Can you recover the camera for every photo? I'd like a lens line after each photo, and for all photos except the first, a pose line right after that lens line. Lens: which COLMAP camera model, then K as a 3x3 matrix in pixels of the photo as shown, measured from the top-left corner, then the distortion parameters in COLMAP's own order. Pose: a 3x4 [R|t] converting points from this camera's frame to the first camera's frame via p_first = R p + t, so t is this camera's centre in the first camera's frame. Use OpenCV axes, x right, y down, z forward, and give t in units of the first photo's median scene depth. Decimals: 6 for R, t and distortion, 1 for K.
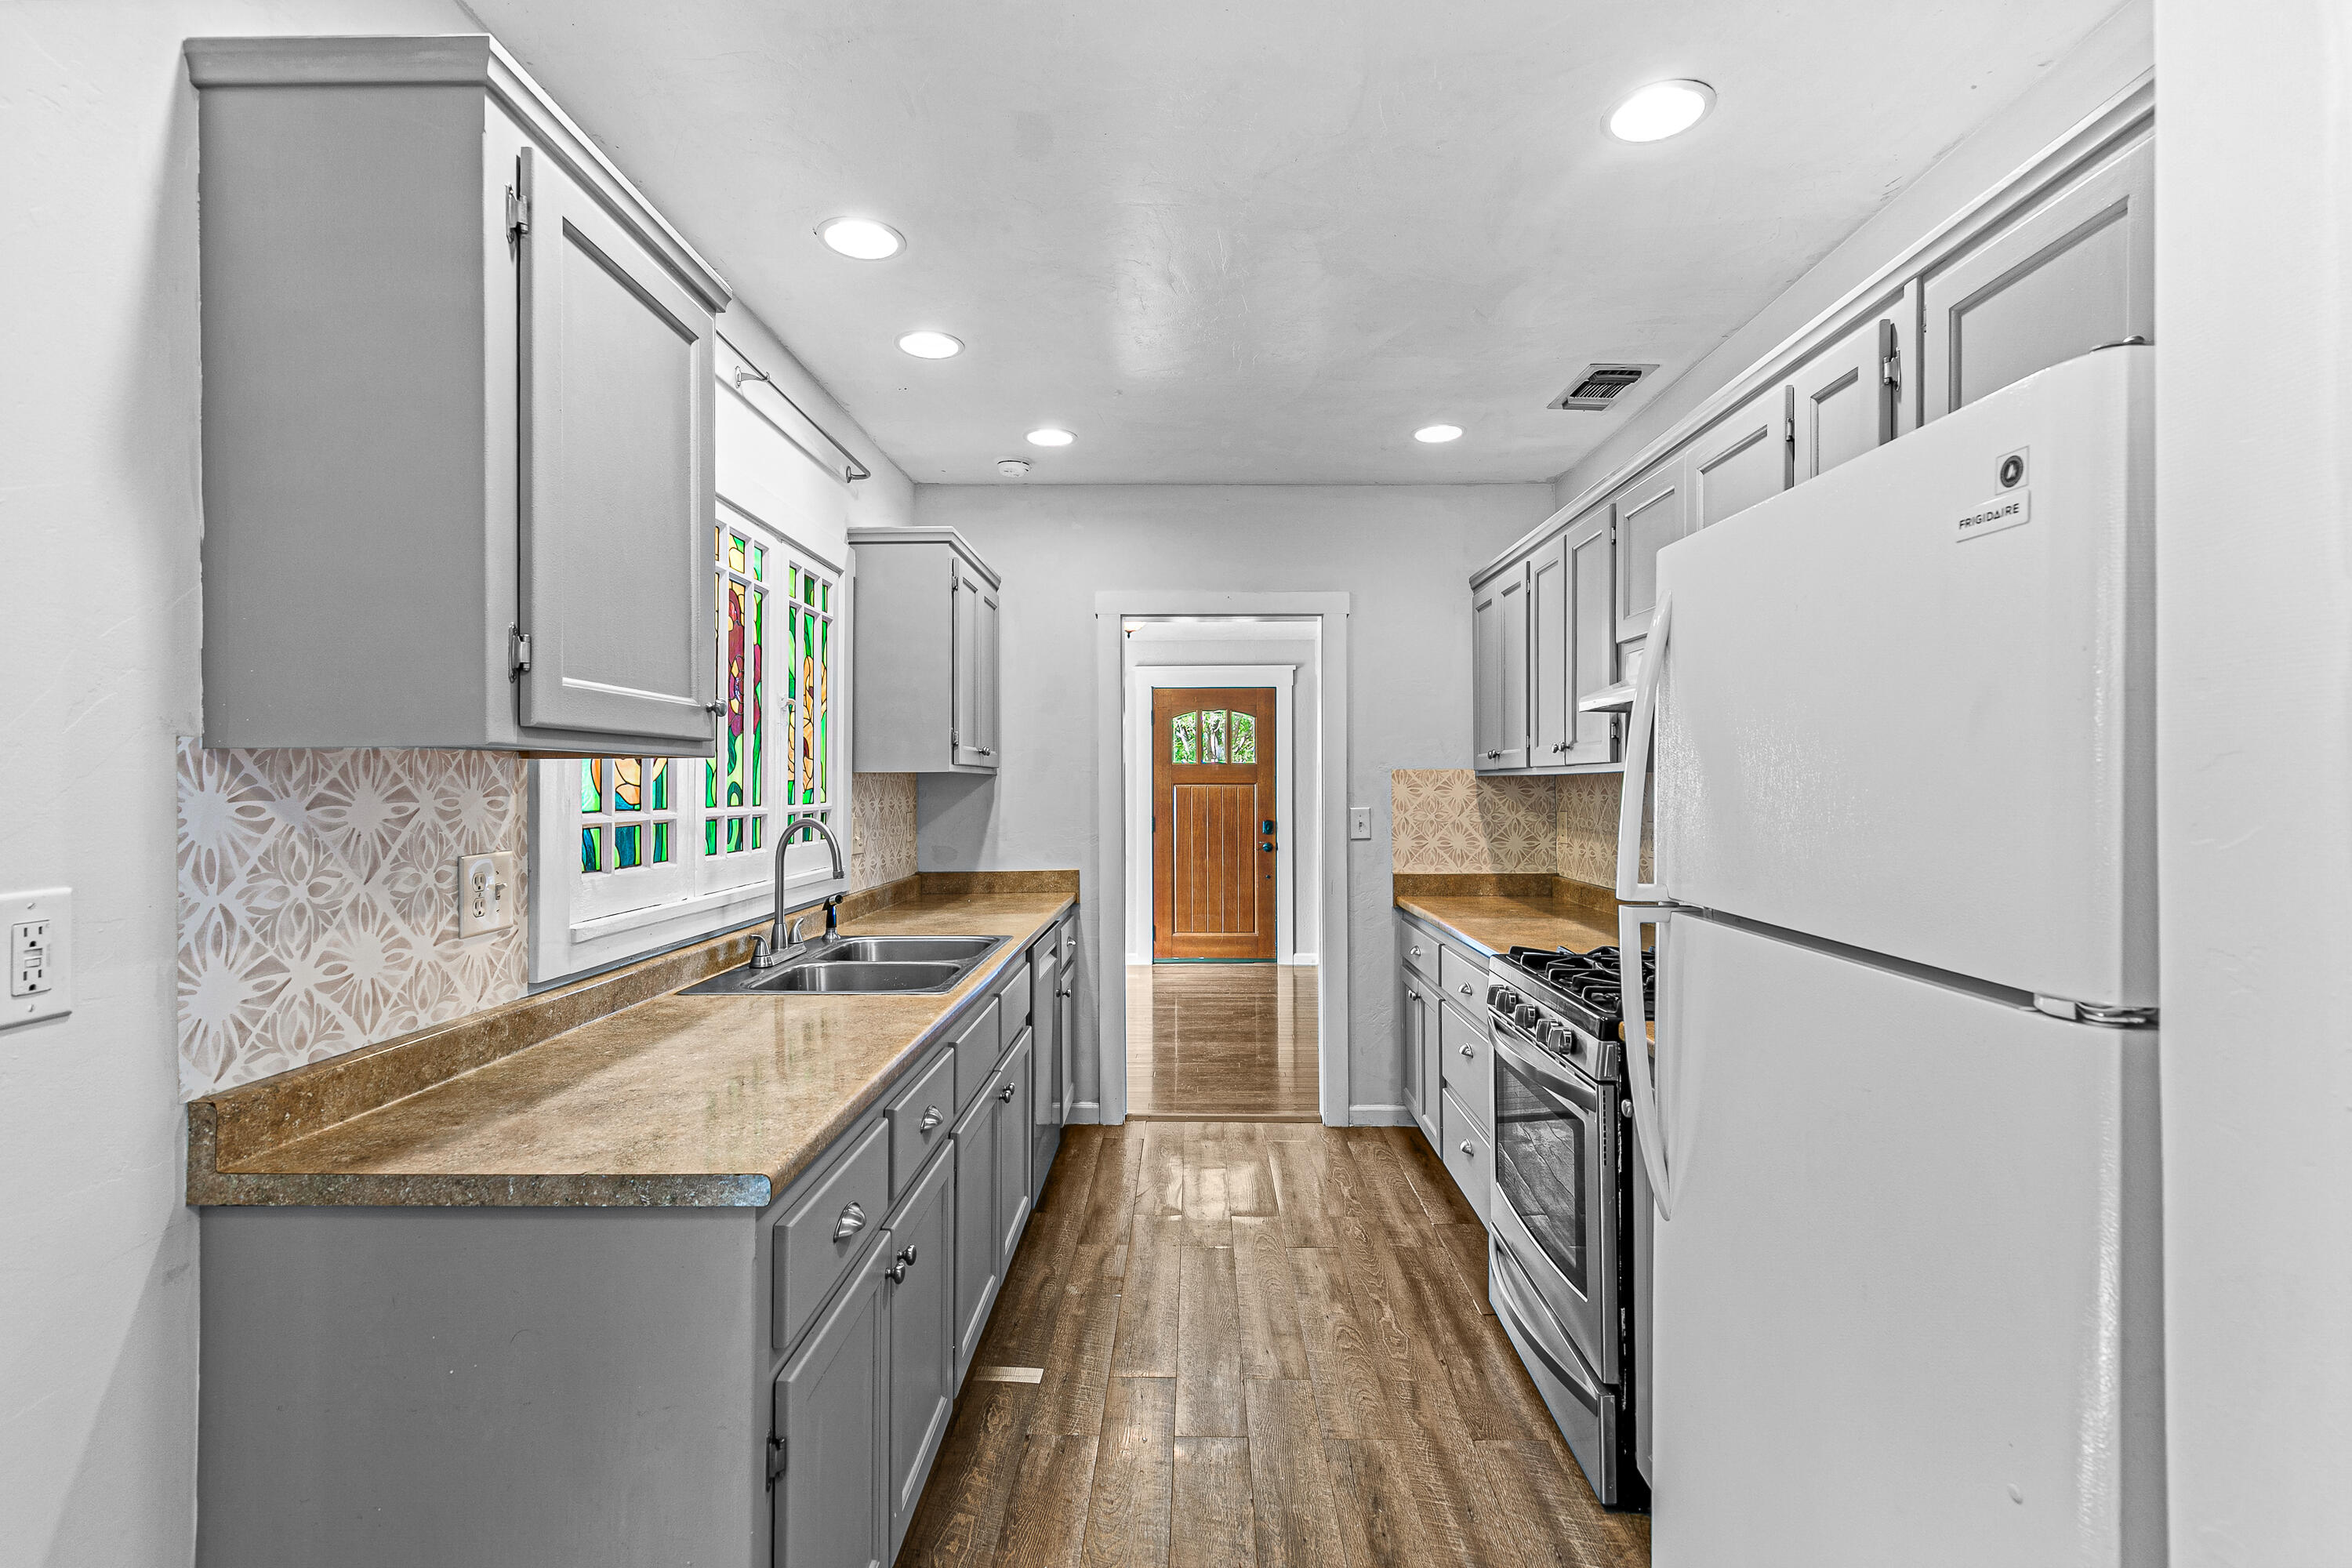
lens RADIAL K [[1067.7, 0, 1183.7], [0, 1067.7, 772.5], [0, 0, 1]] dist [0.018003, 0.000416]
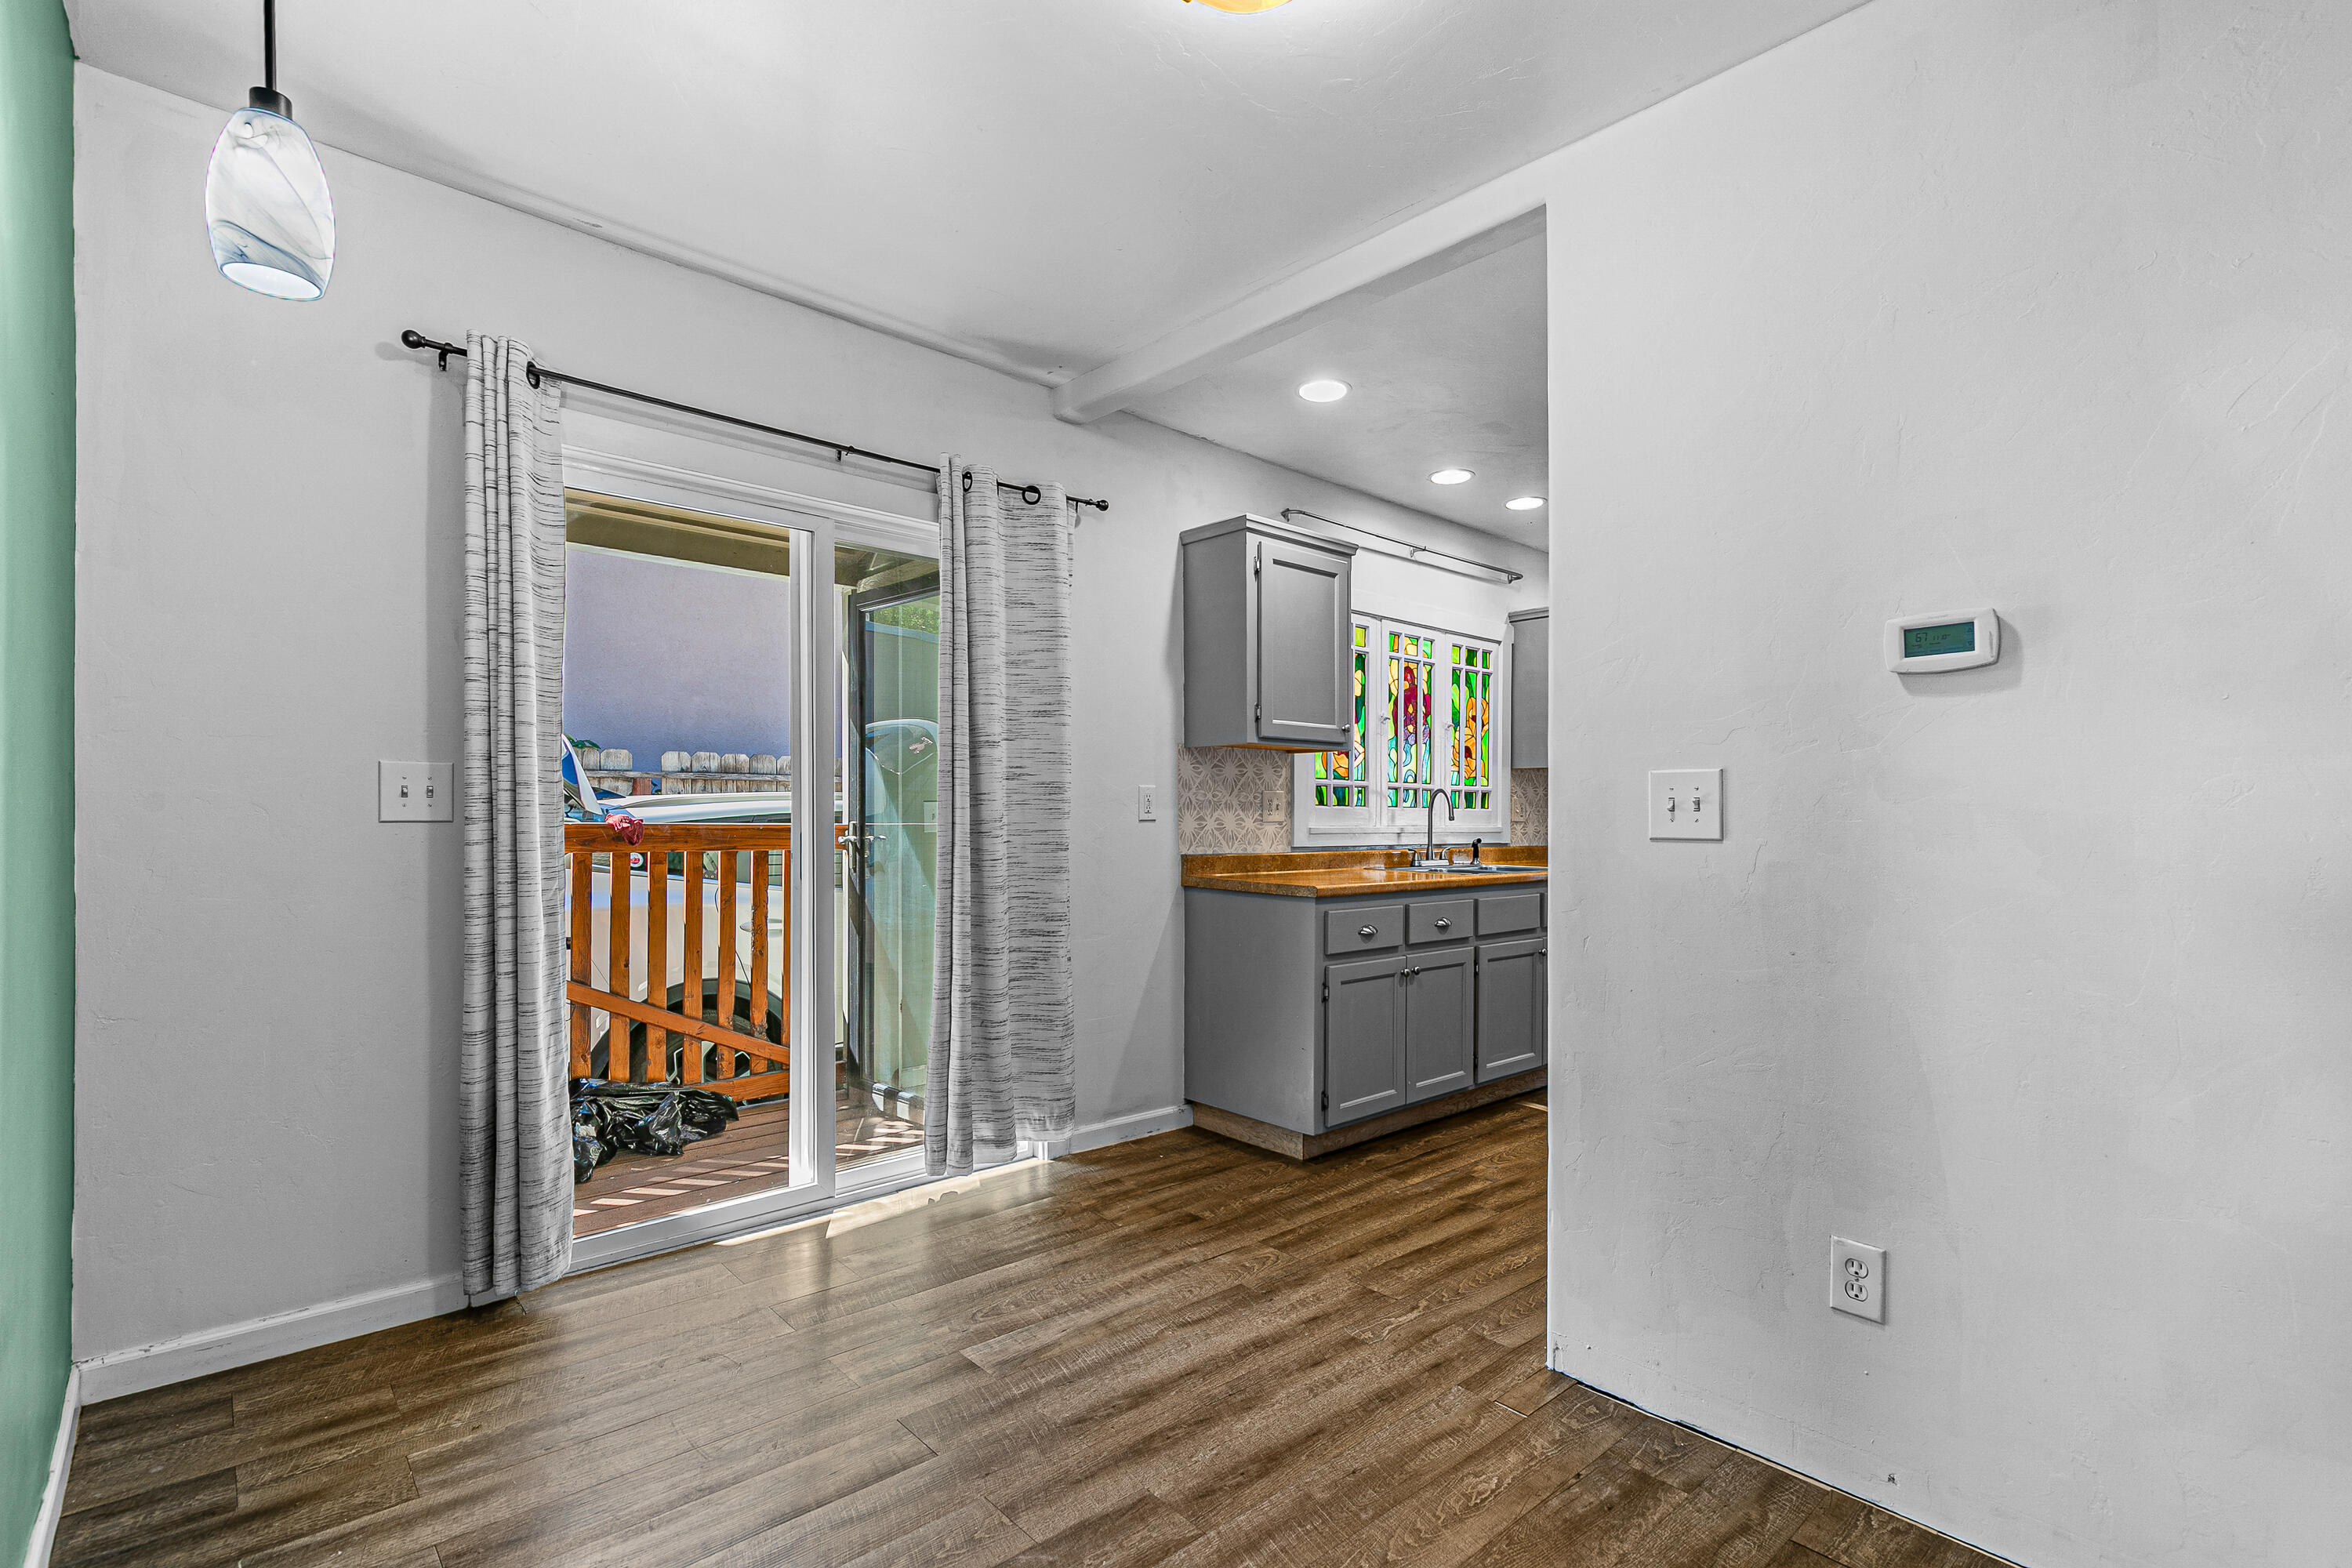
lens RADIAL K [[1067.3, 0, 1184.4], [0, 1067.3, 793.4], [0, 0, 1]] dist [0.013298, -0.000215]
pose [[0.681905, -0.010255, -0.731369, 0.977847], [0.002999, 0.999933, -0.011224, 0.102349], [0.731434, 0.005461, 0.681890, -0.806542]]
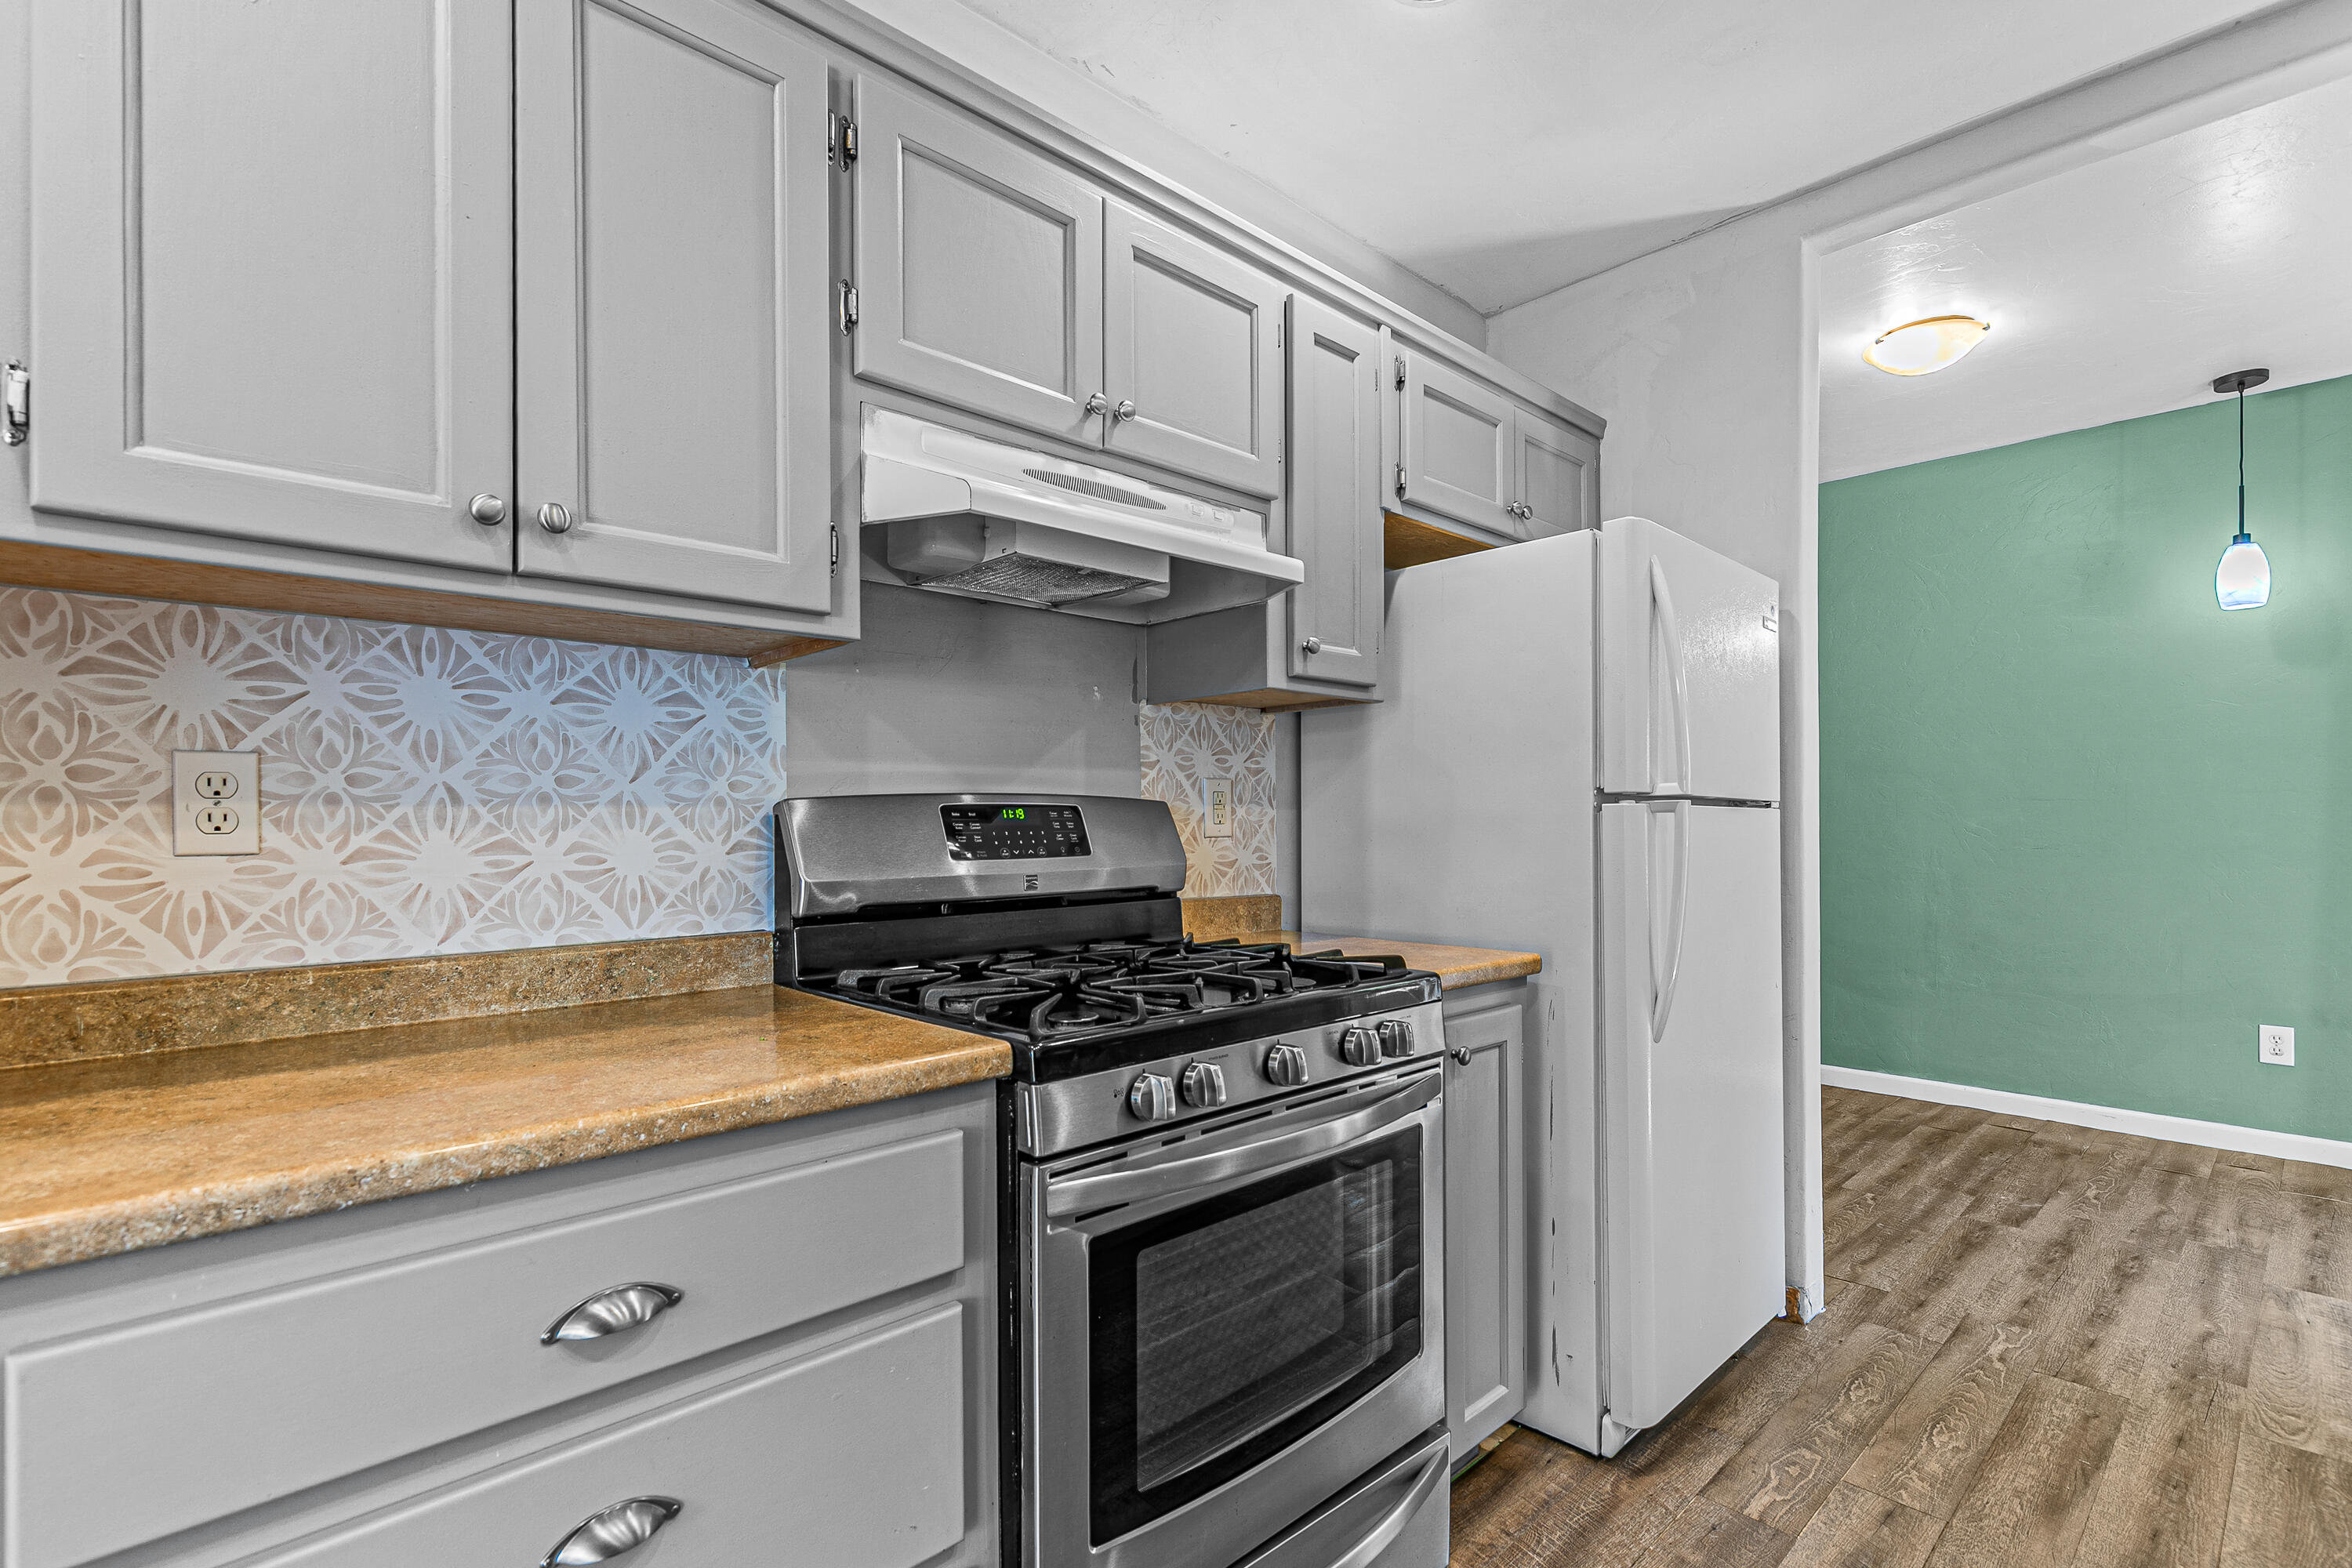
lens RADIAL K [[1067.3, 0, 1184.4], [0, 1067.3, 793.4], [0, 0, 1]] dist [0.013298, -0.000215]
pose [[-0.694098, 0.010020, 0.719810, -0.083043], [-0.013131, 0.999561, -0.026576, 0.137451], [-0.719760, -0.027899, -0.693662, 1.922547]]
